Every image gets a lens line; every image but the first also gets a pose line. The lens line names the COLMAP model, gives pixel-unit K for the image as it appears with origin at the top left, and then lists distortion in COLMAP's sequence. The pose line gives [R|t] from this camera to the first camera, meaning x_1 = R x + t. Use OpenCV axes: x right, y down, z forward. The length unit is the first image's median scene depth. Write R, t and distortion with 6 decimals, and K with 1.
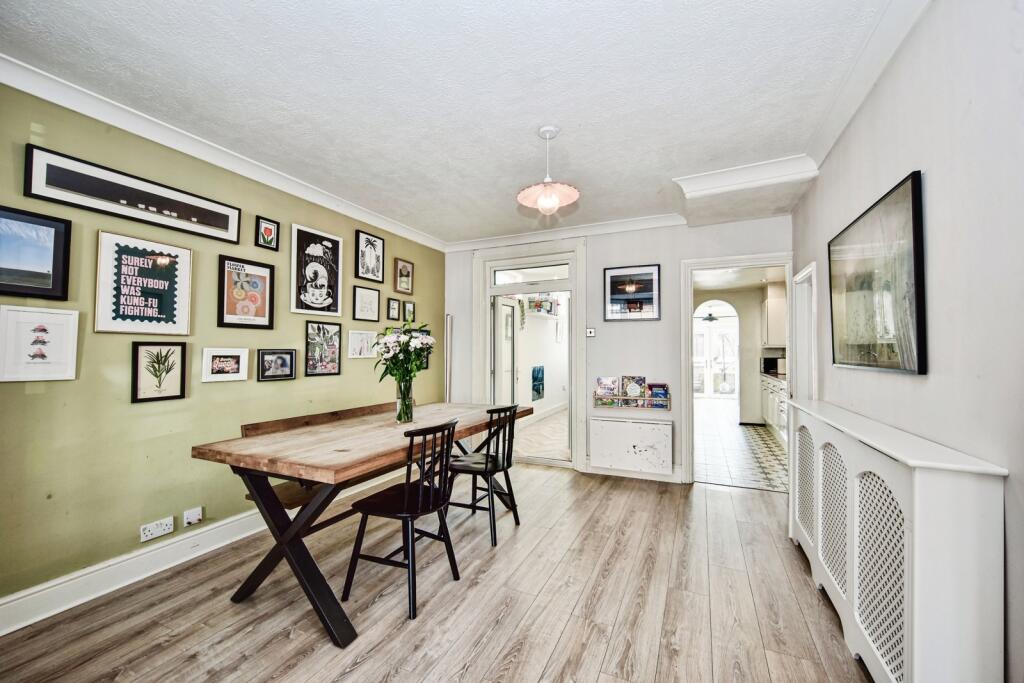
lens RADIAL K [[400.0, 0, 510.8], [0, 400.0, 349.9], [0, 0, 1]] dist [-0.001153, -0.000534]
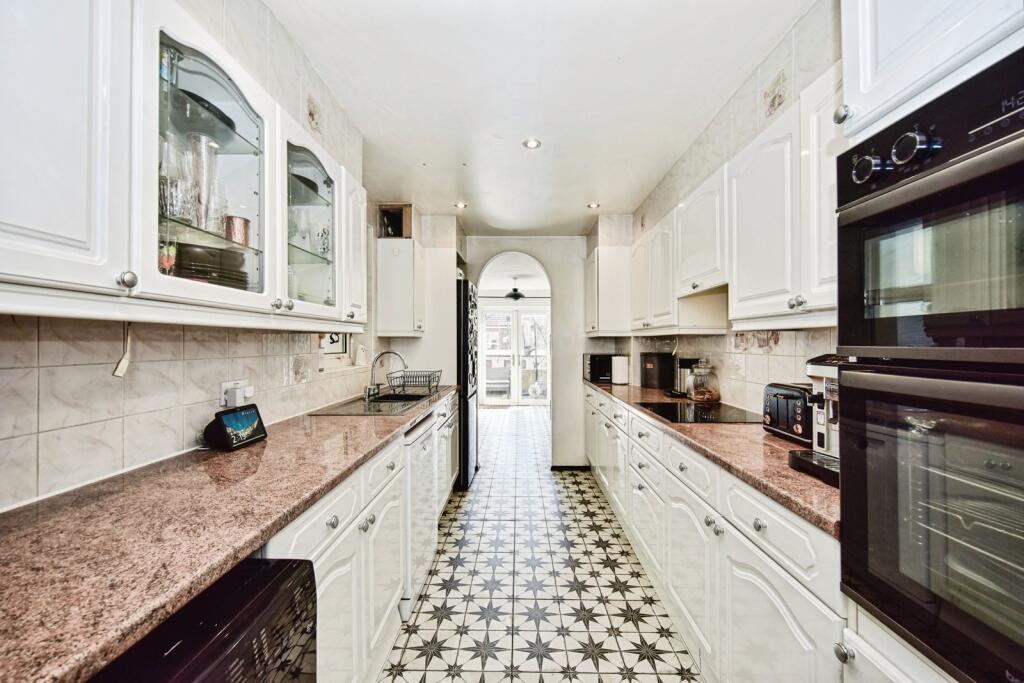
lens RADIAL K [[400.0, 0, 511.6], [0, 400.0, 340.6], [0, 0, 1]] dist [-0.001153, -0.000534]
pose [[0.914412, 0.002860, 0.404774, 0.674549], [-0.002470, 0.999996, -0.001484, 0.003697], [-0.404776, 0.000357, 0.914416, 1.170736]]
